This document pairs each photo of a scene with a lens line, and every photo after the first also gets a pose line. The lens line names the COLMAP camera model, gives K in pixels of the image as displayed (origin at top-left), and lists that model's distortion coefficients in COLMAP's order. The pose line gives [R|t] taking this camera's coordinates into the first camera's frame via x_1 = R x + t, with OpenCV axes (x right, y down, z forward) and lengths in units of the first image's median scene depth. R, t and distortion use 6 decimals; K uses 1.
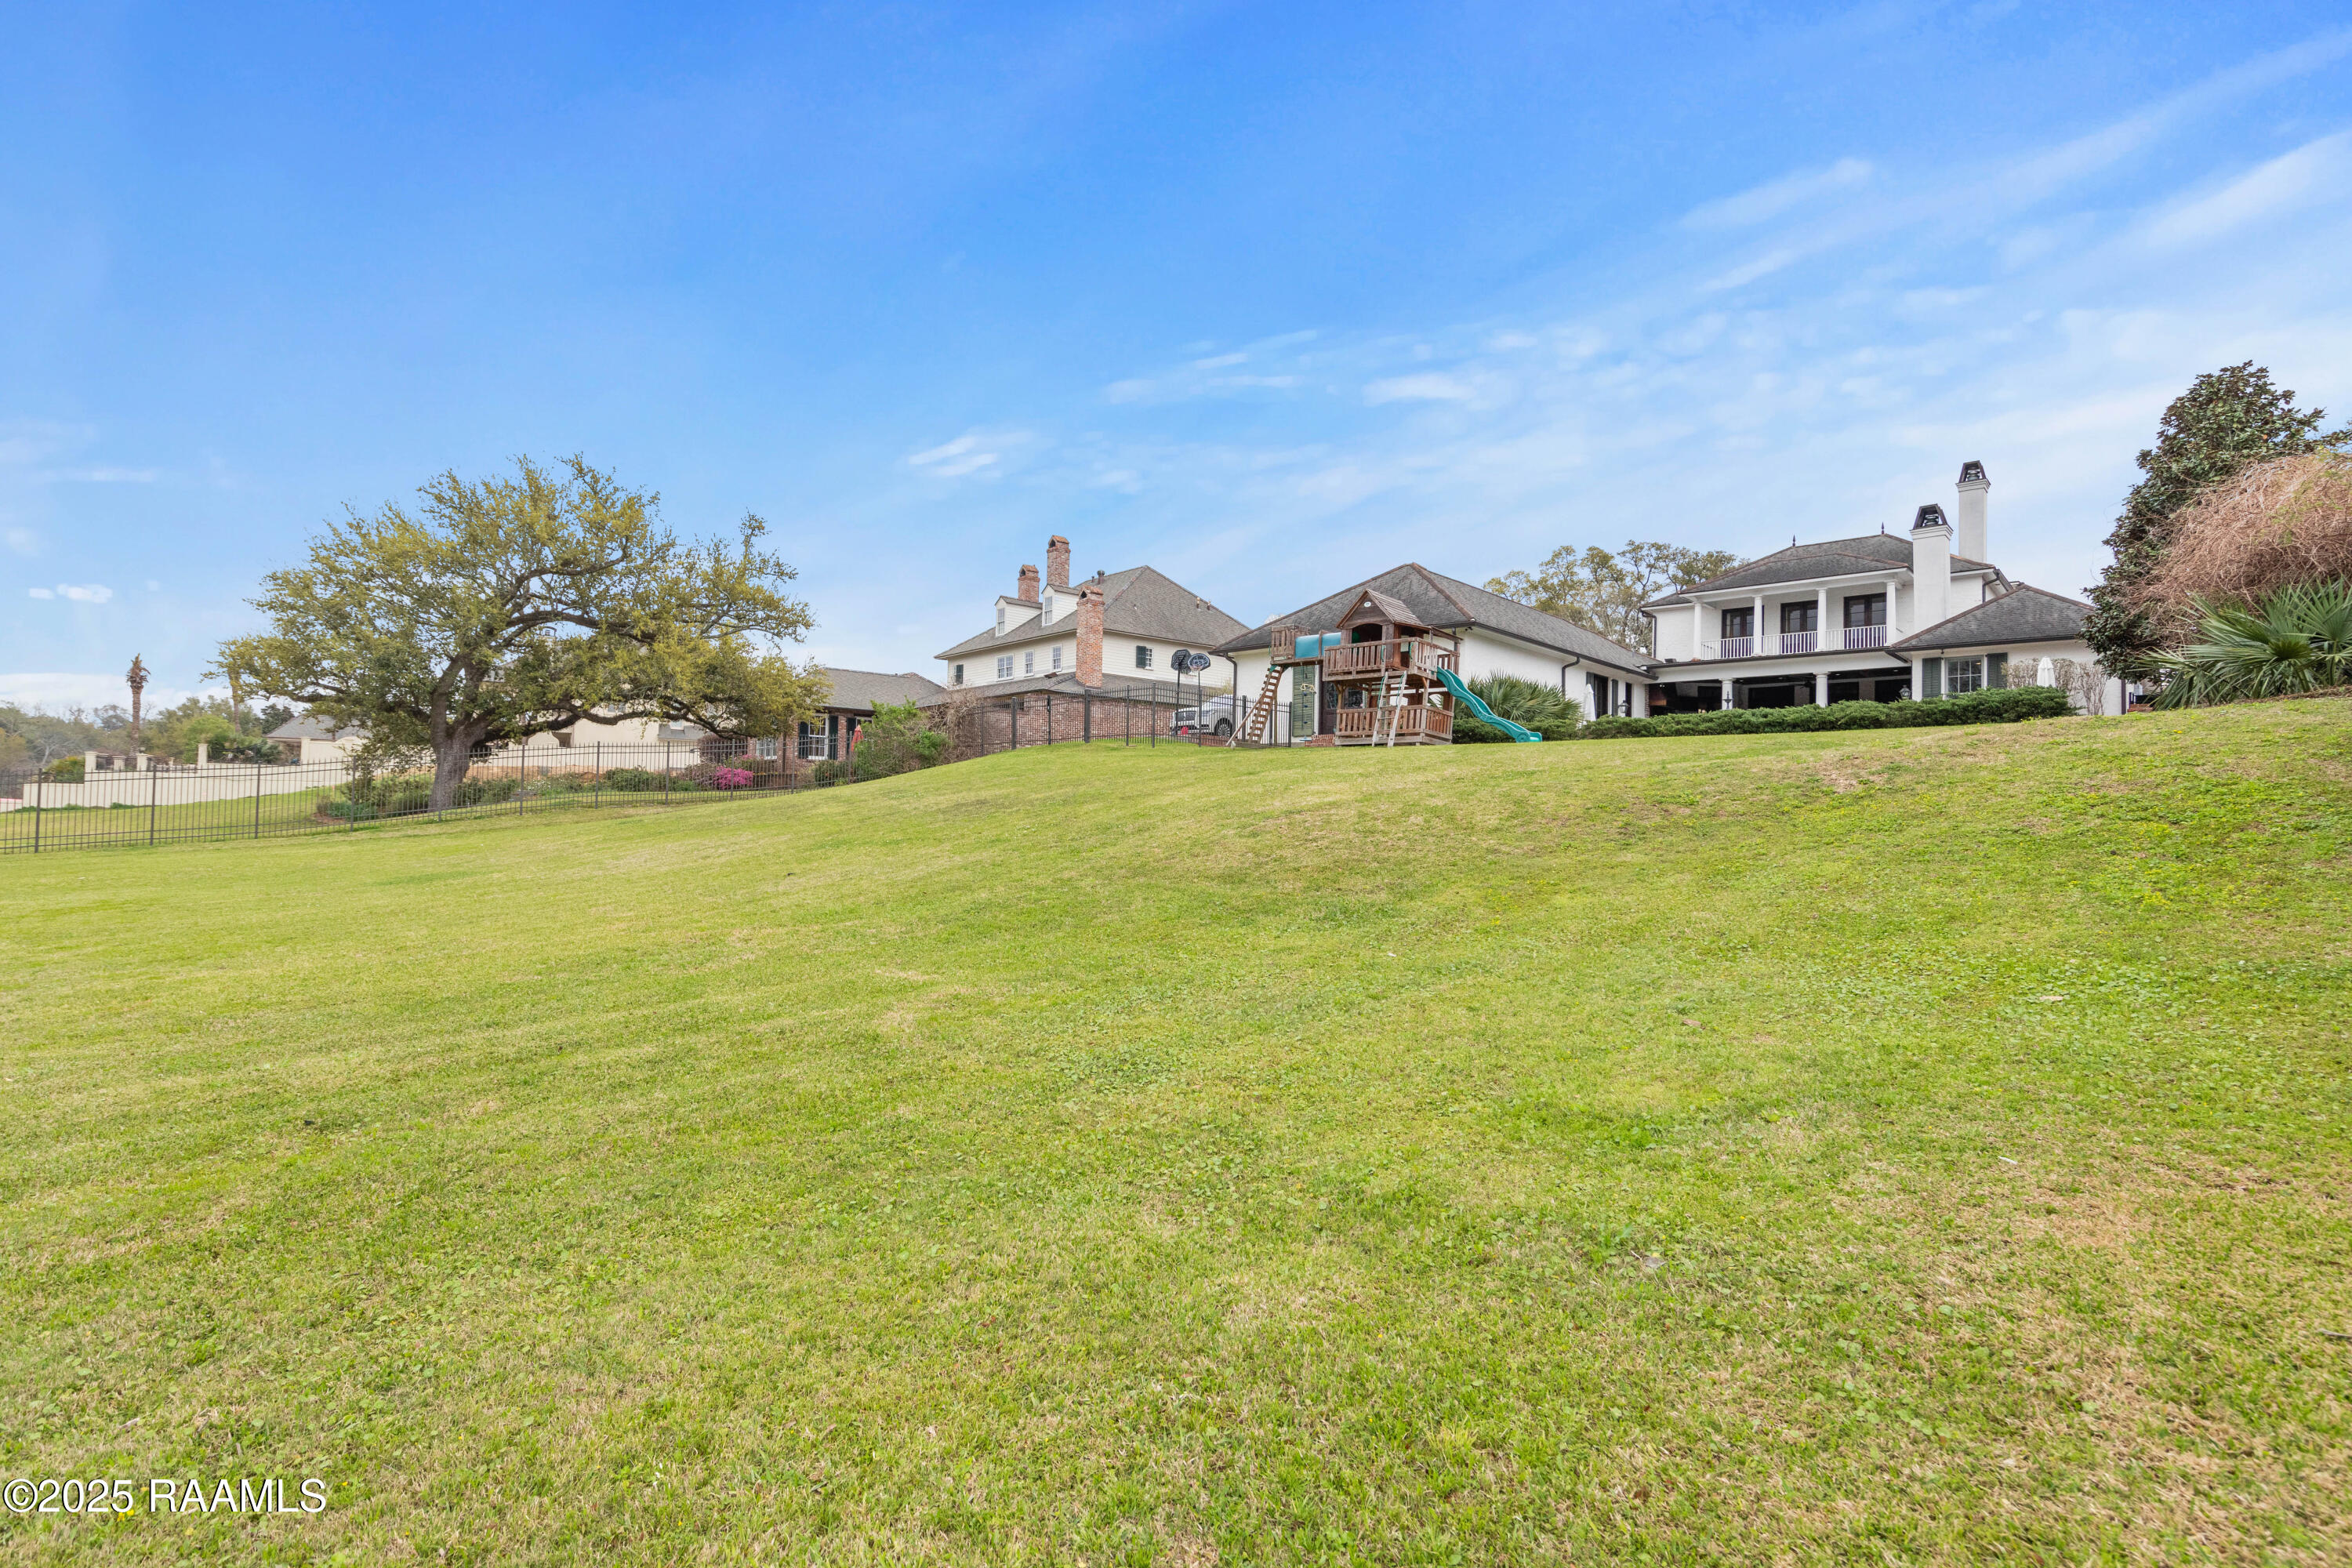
lens RADIAL K [[1134.1, 0, 1162.3], [0, 1134.1, 799.2], [0, 0, 1]] dist [0.012726, 0.000691]
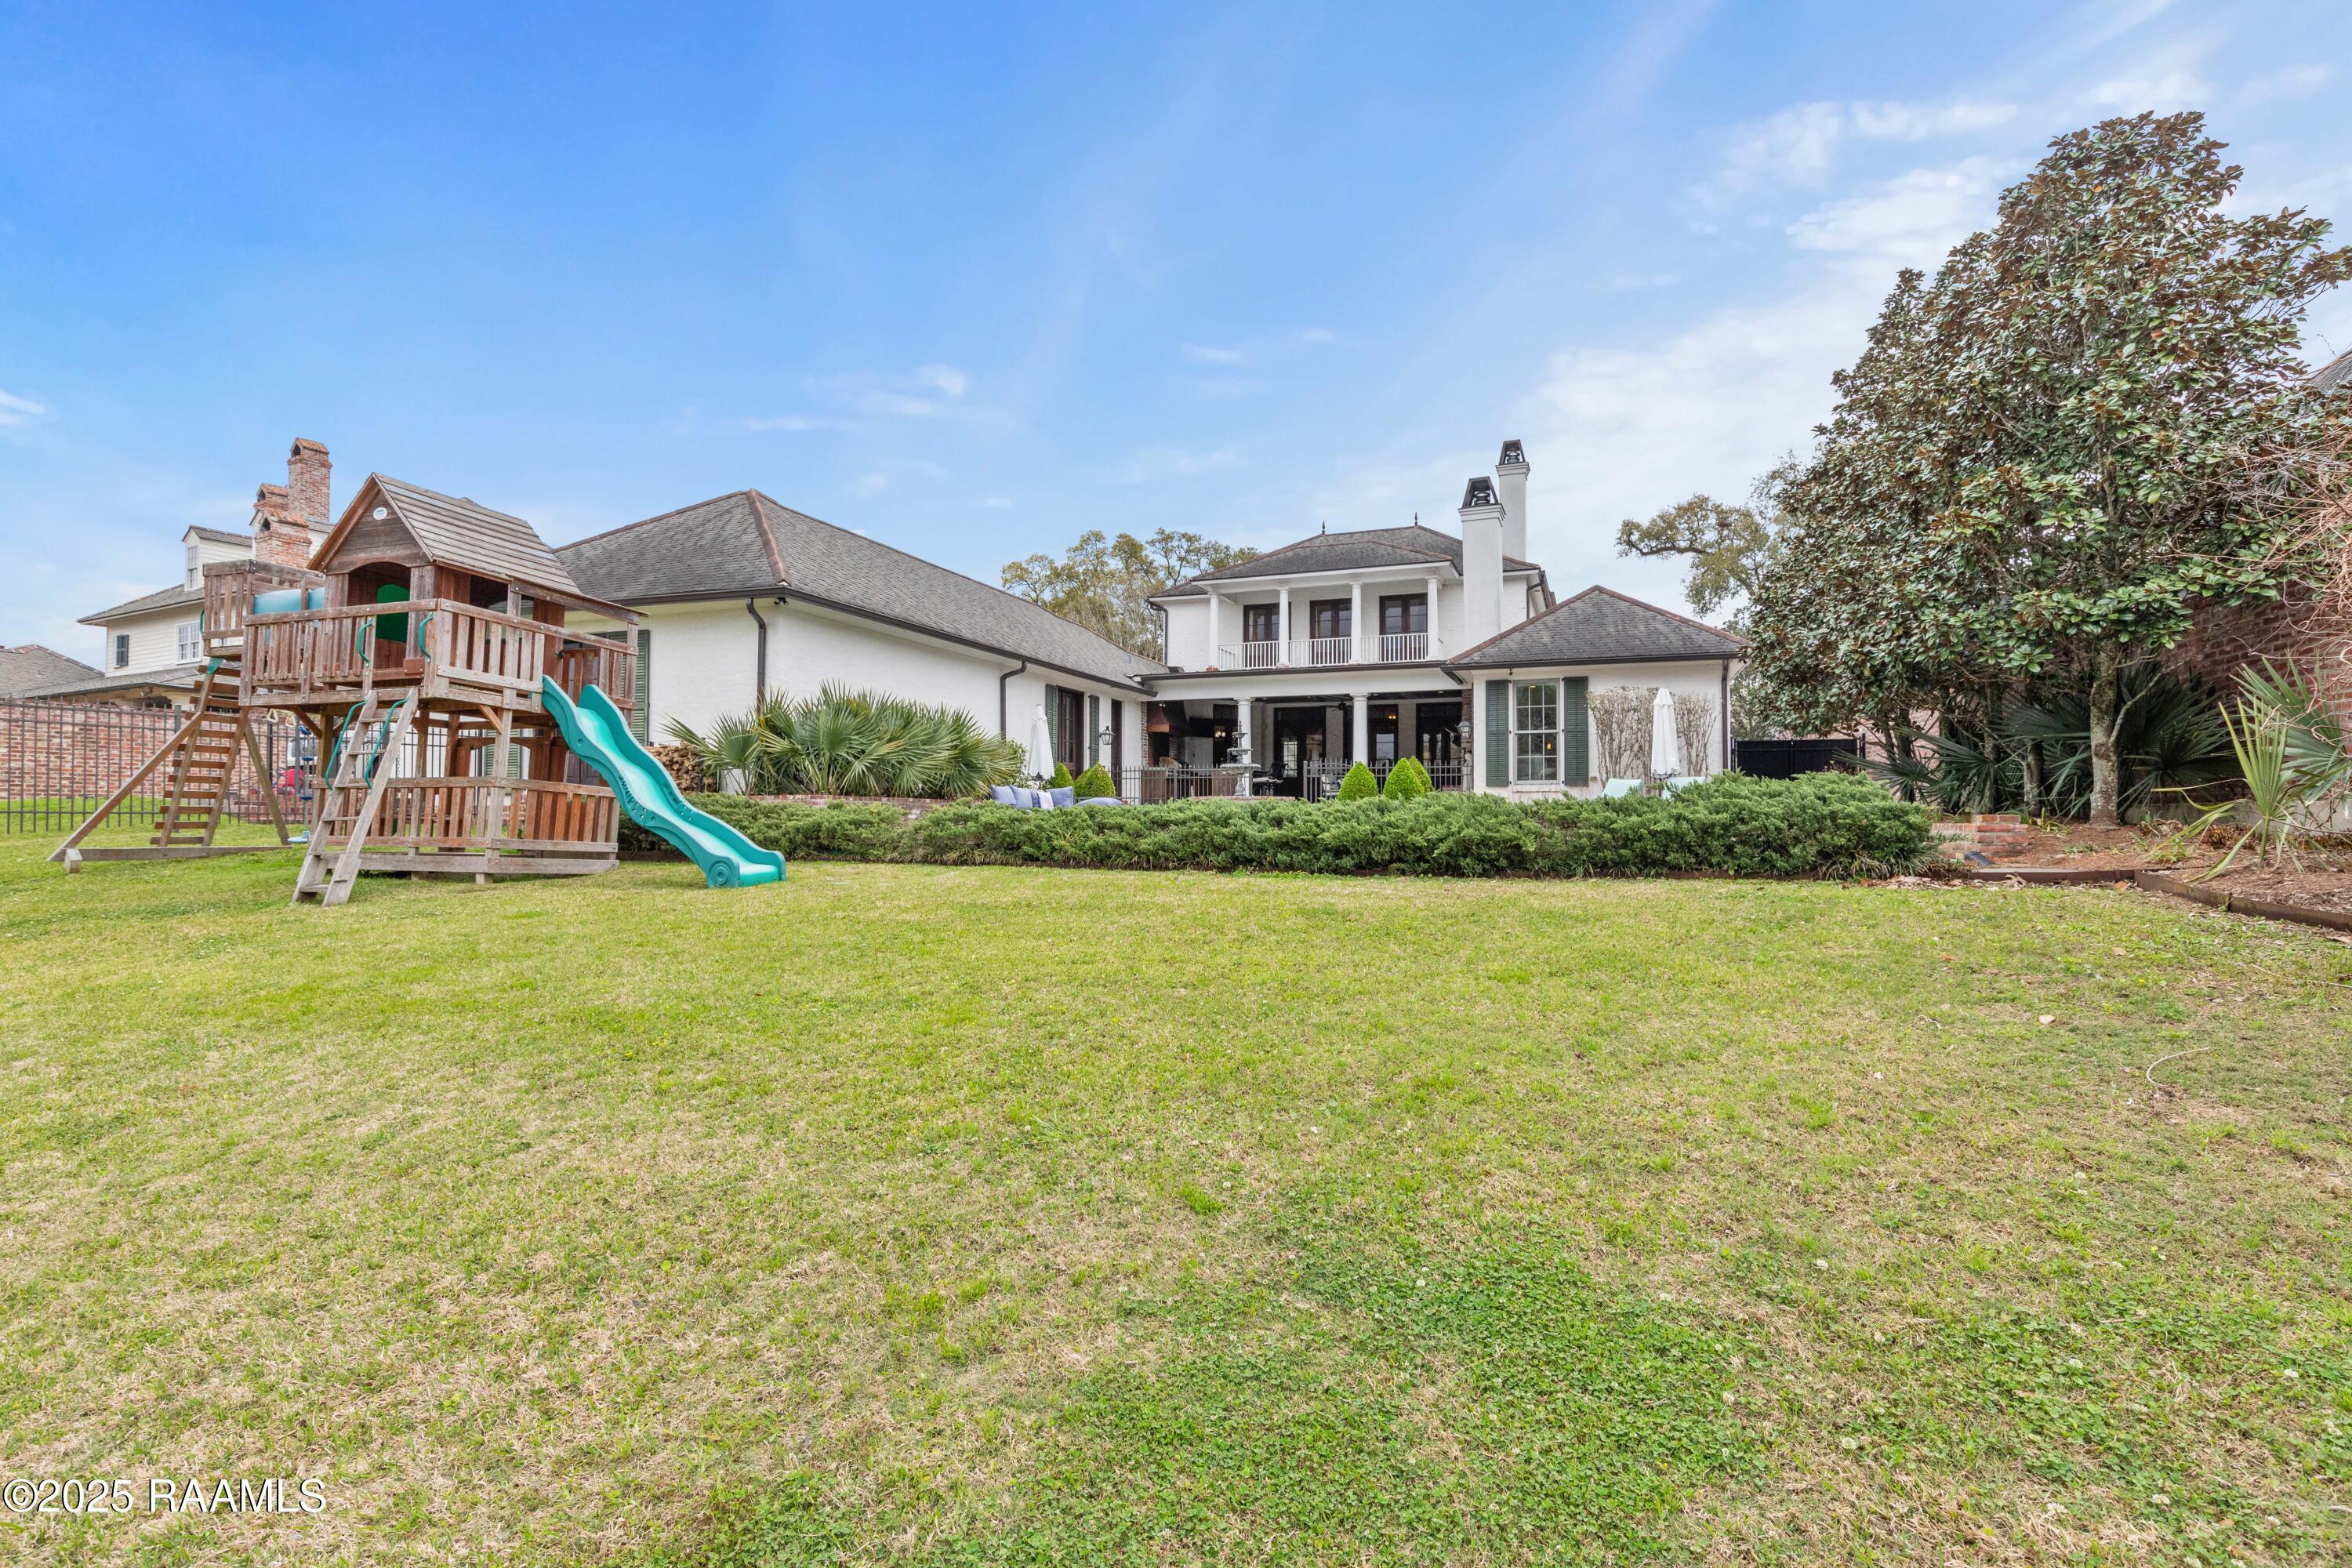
lens RADIAL K [[1134.1, 0, 1162.0], [0, 1134.1, 777.2], [0, 0, 1]] dist [0.012726, 0.000691]
pose [[0.933925, -0.002742, 0.357460, 0.177877], [0.007084, 0.999916, -0.010837, -0.045028], [-0.357400, 0.012653, 0.933866, 0.326151]]
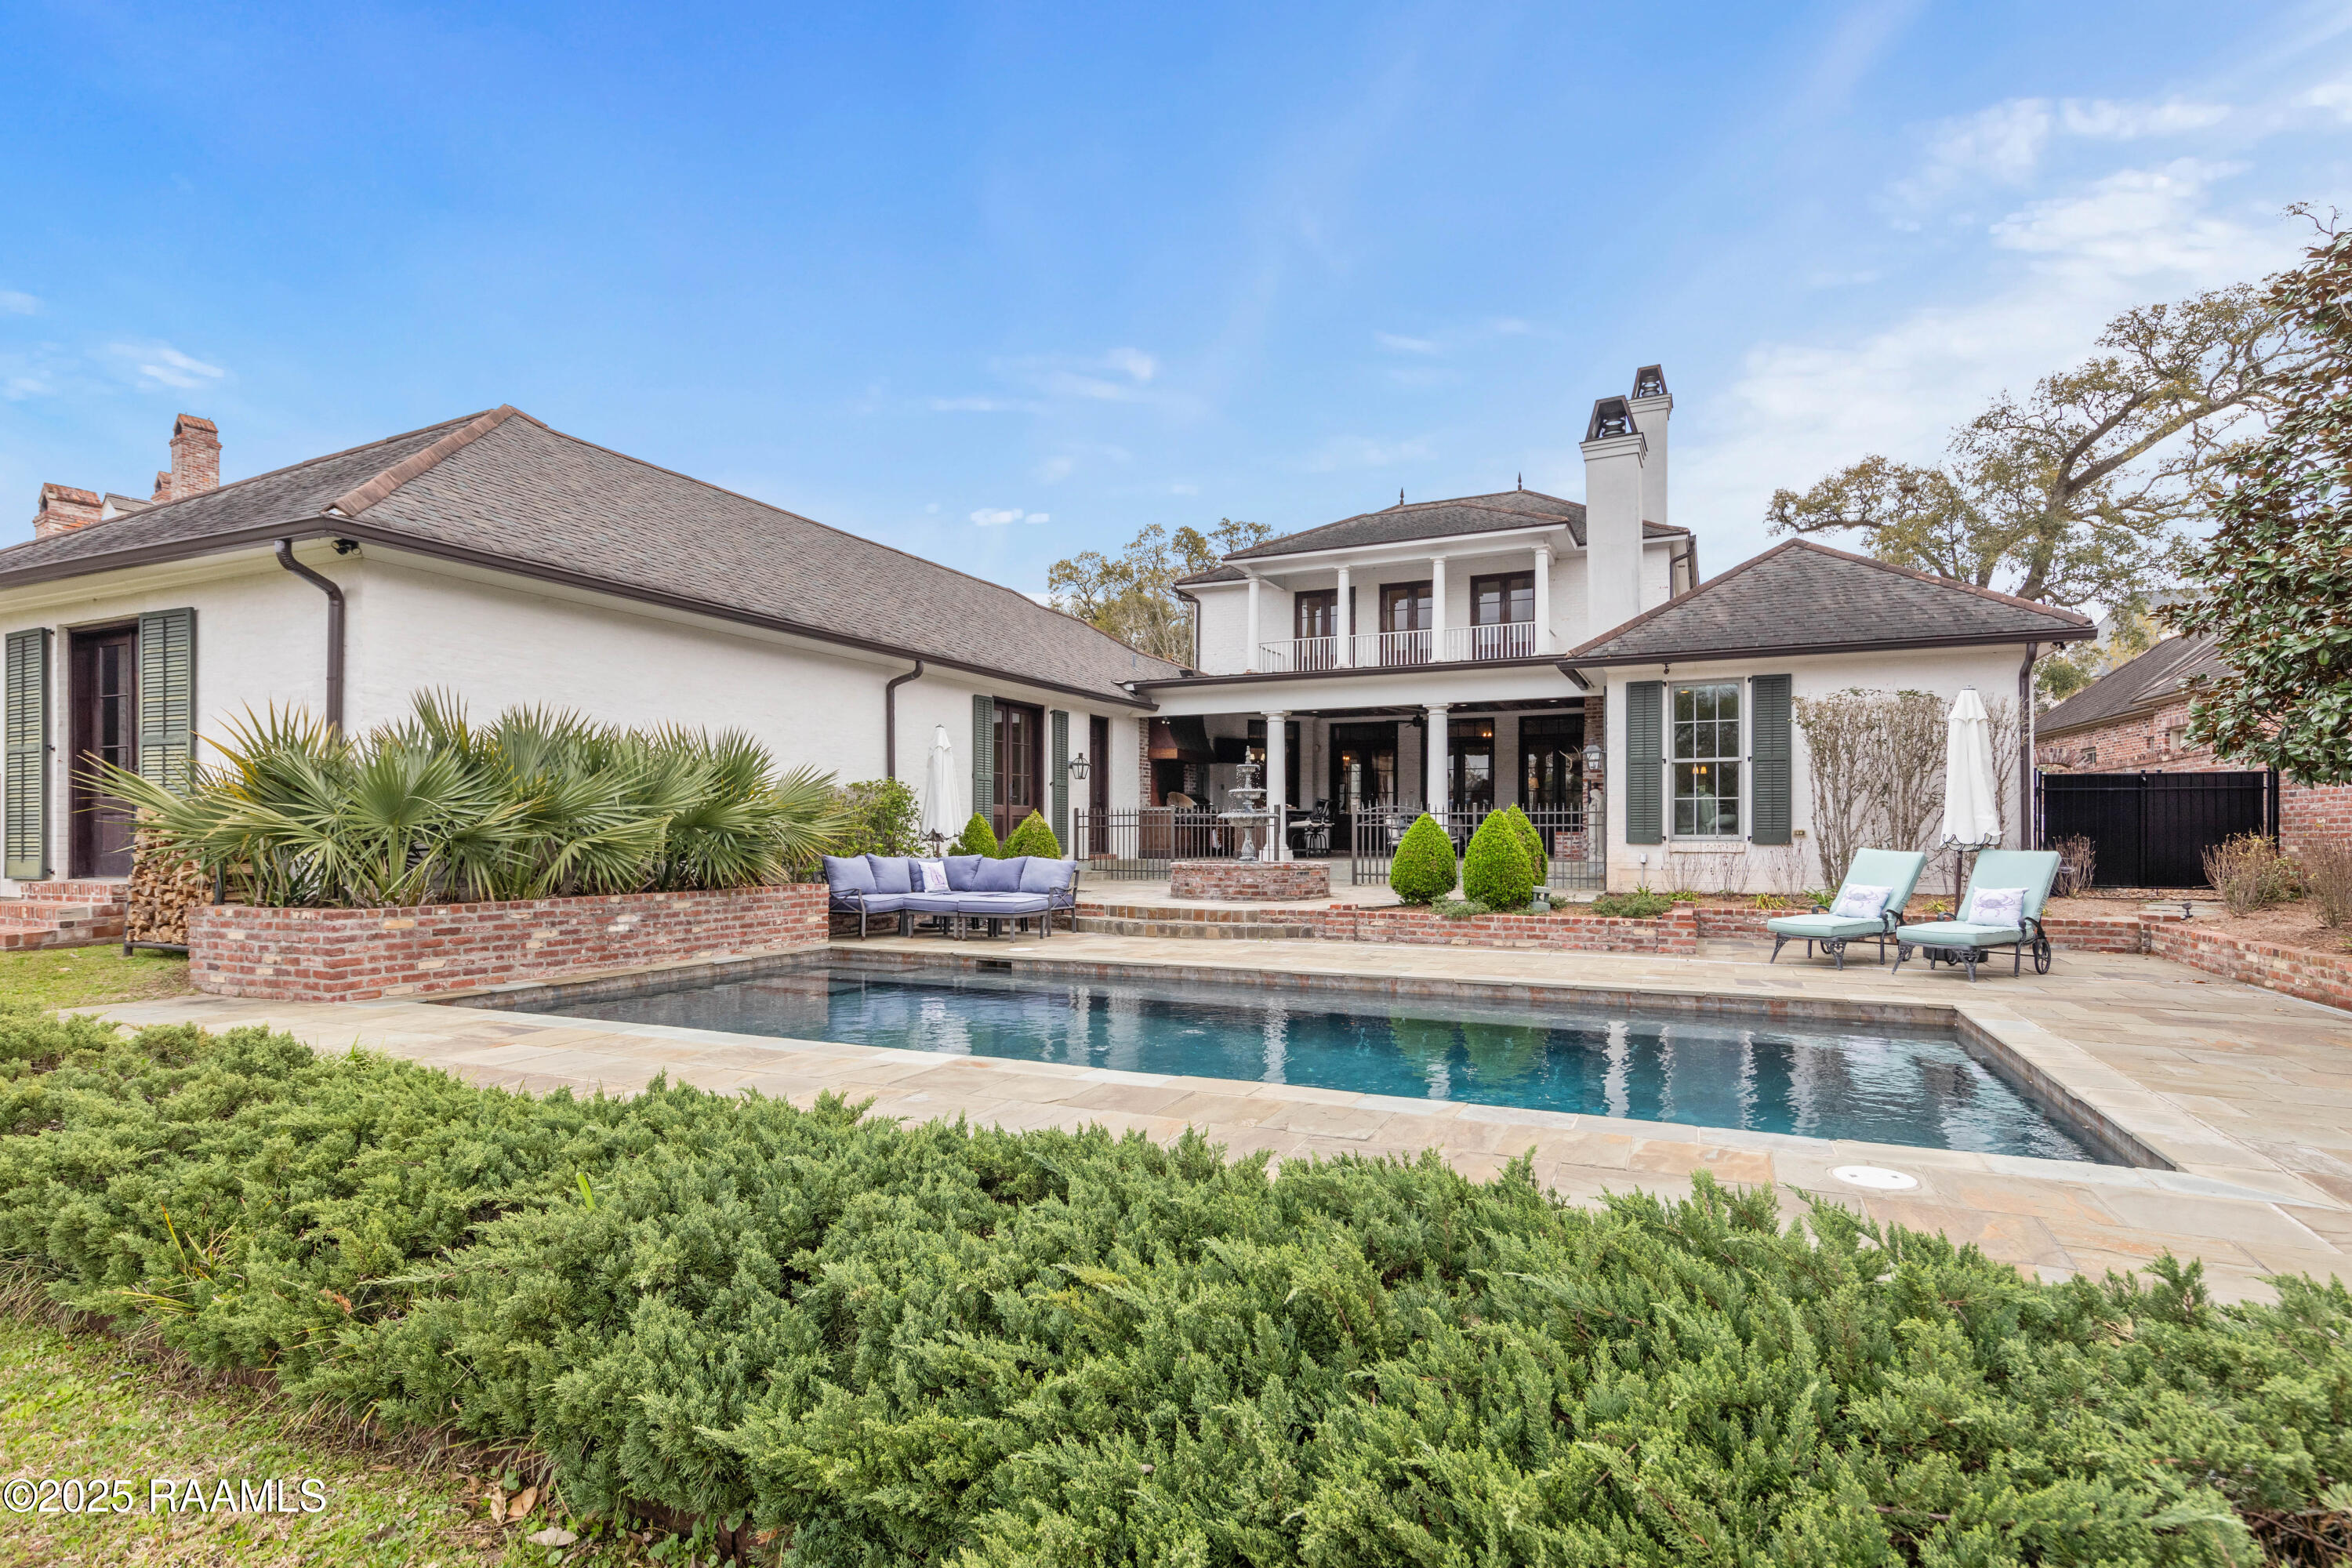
lens RADIAL K [[1134.1, 0, 1173.4], [0, 1134.1, 822.0], [0, 0, 1]] dist [0.012726, 0.000691]
pose [[0.957896, -0.014939, 0.286726, 0.278304], [0.010374, 0.999794, 0.017434, -0.060037], [-0.286927, -0.013725, 0.957854, 0.477154]]
